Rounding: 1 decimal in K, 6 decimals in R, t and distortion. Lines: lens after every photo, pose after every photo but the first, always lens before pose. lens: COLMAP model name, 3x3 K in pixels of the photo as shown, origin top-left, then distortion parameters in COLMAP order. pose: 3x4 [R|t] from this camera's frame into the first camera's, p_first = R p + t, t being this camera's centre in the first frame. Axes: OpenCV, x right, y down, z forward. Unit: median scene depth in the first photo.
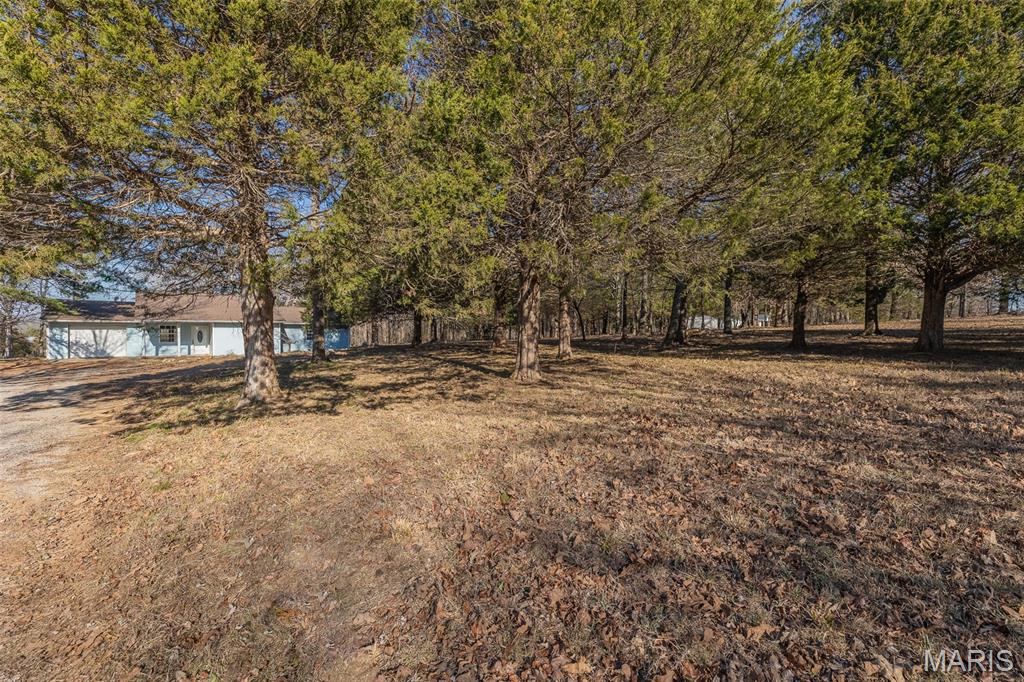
lens RADIAL K [[429.0, 0, 509.2], [0, 429.0, 337.9], [0, 0, 1]] dist [0.000063, 0.000075]
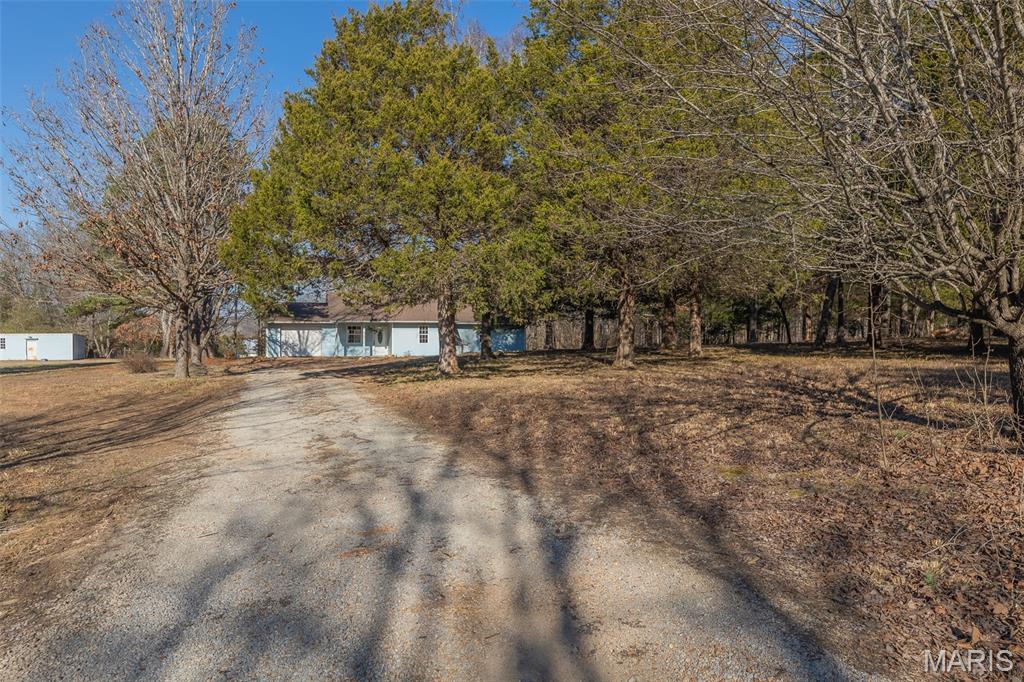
lens RADIAL K [[674.1, 0, 514.1], [0, 674.1, 340.9], [0, 0, 1]] dist [0.004484, 0.000150]
pose [[0.922846, 0.005060, -0.385135, 0.169825], [-0.006253, 0.999979, -0.001844, 0.007276], [0.385118, 0.004110, 0.922858, -0.337828]]
